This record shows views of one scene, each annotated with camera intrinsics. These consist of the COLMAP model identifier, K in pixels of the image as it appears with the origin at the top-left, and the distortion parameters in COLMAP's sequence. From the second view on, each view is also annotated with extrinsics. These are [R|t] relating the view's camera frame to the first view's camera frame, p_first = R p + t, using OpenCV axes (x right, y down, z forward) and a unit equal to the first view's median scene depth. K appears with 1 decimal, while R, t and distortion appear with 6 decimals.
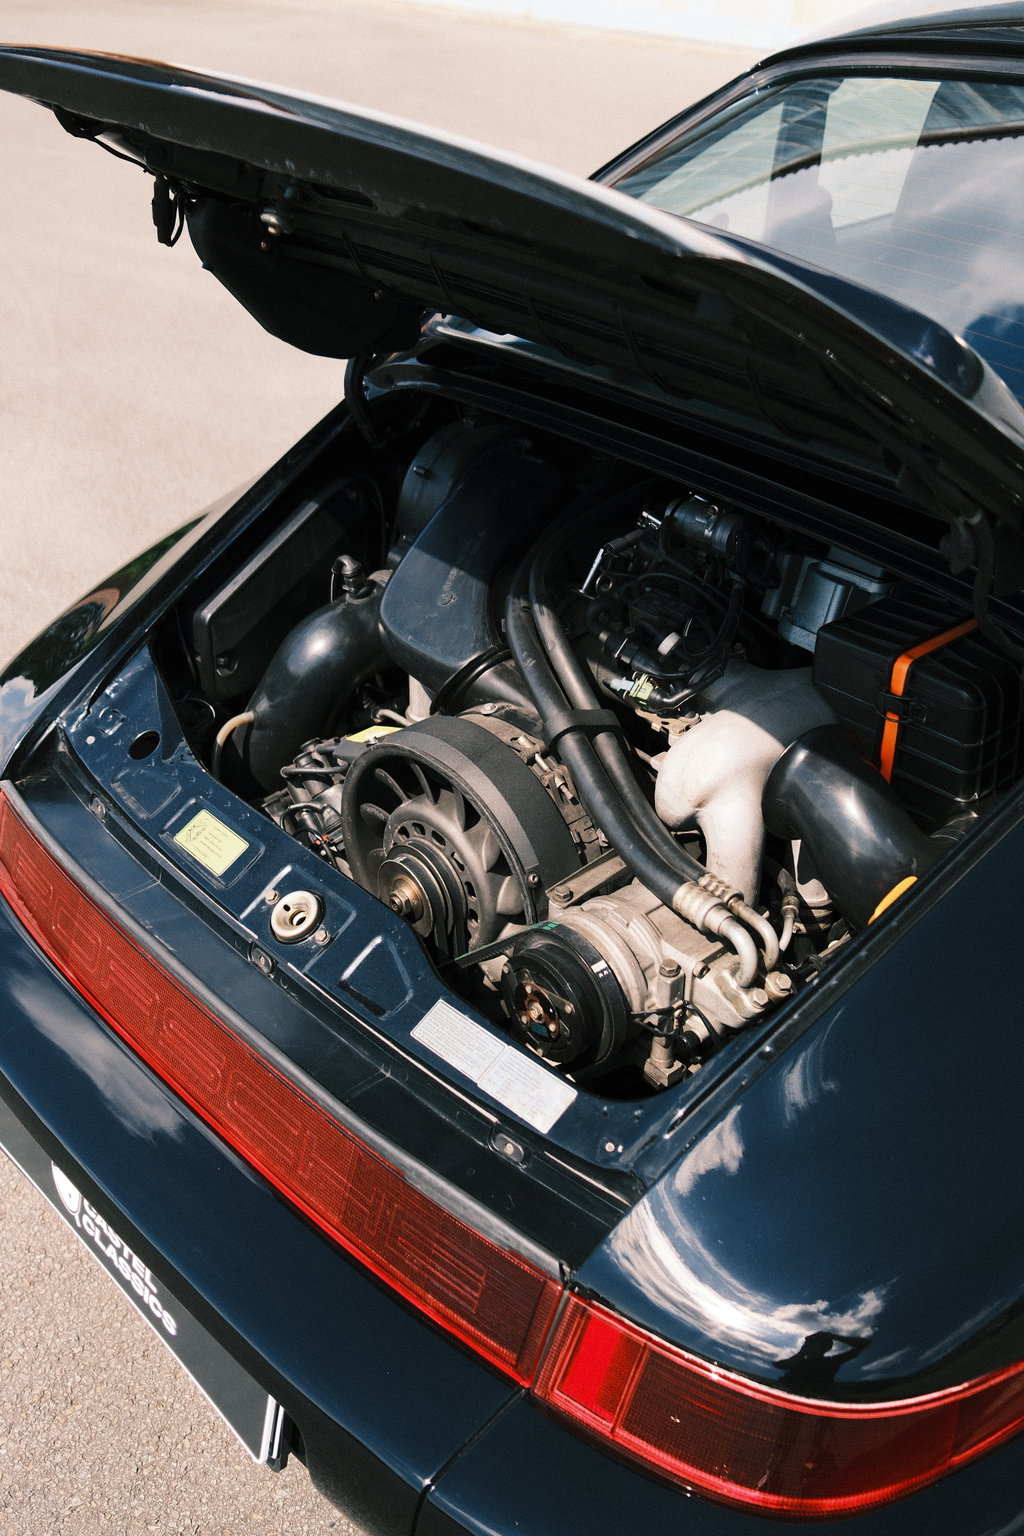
lens RADIAL K [[1555.5, 0, 496.5], [0, 1555.5, 761.0], [0, 0, 1]] dist [-0.056062, 0.133679]
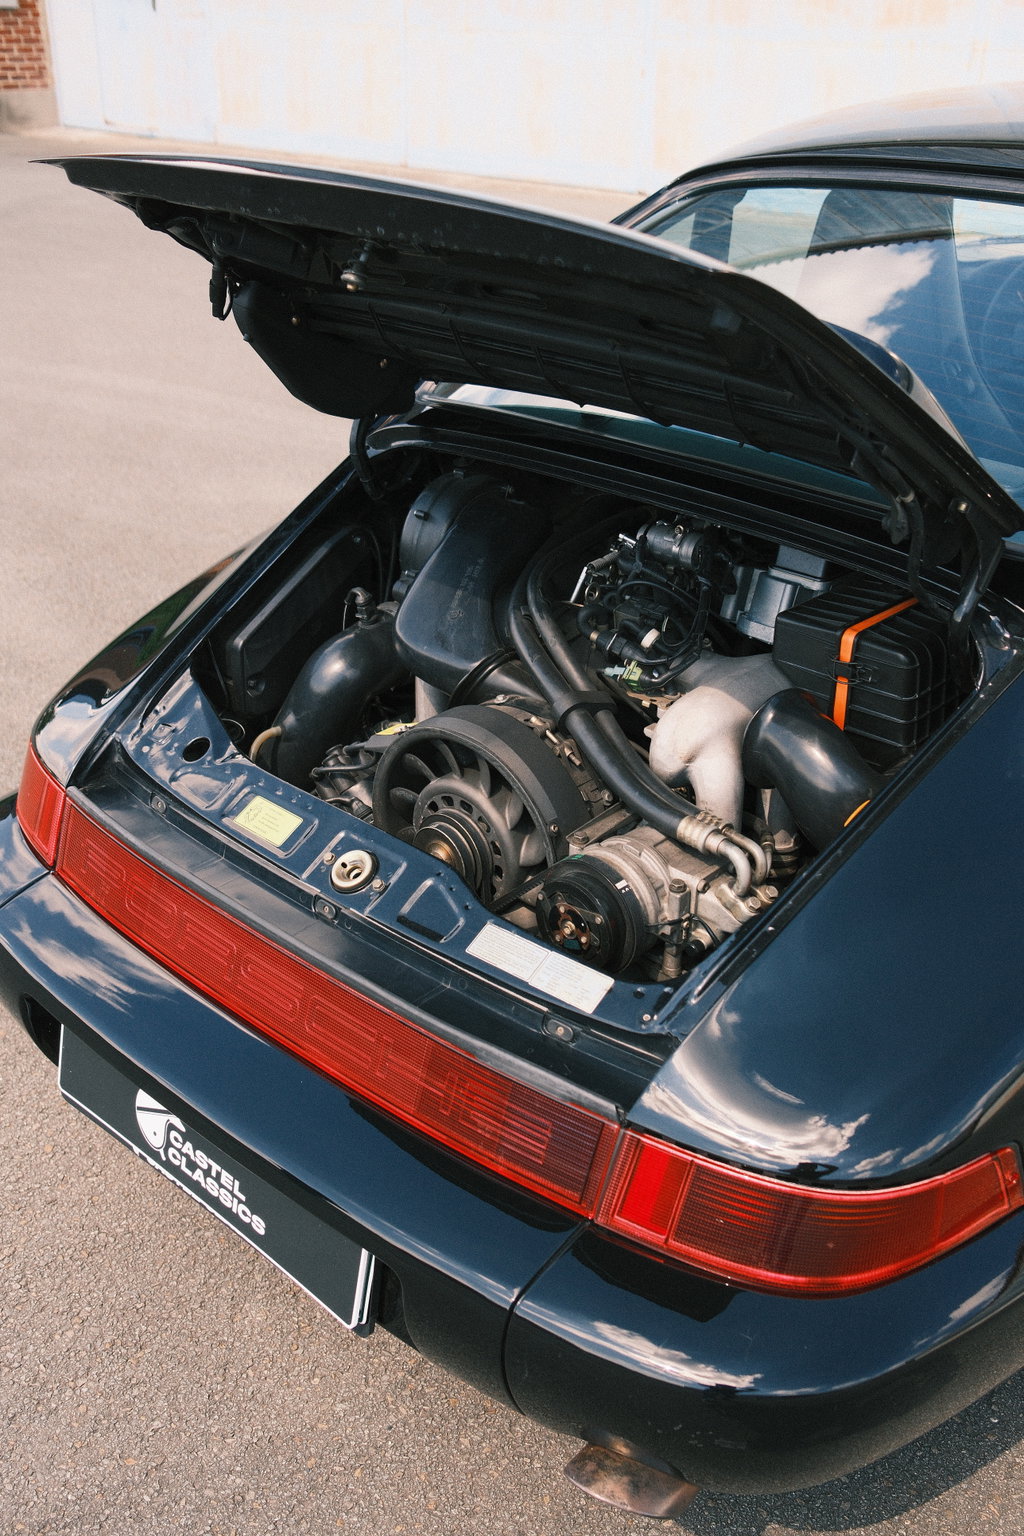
lens RADIAL K [[1554.1, 0, 496.8], [0, 1554.1, 768.6], [0, 0, 1]] dist [-0.047743, 0.098221]
pose [[0.996506, -0.037354, 0.074706, -0.103374], [0.043139, 0.996067, -0.077389, 0.115937], [-0.071521, 0.080341, 0.994198, -0.177841]]
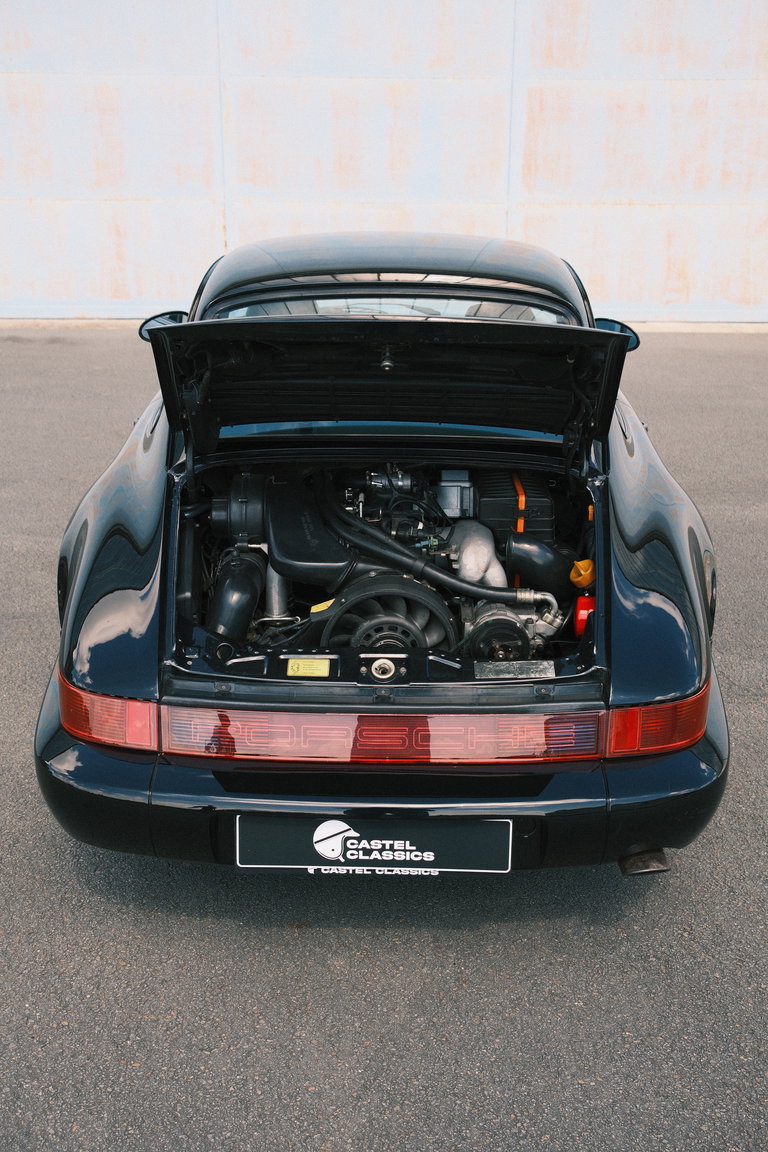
lens RADIAL K [[1172.0, 0, 384.0], [0, 1172.0, 576.0], [0, 0, 1]] dist [-0.061916, 0.159913]
pose [[0.676994, -0.263696, 0.687128, -1.212392], [0.386150, 0.922052, -0.026603, 0.020903], [-0.626553, 0.283344, 0.726050, -0.243685]]
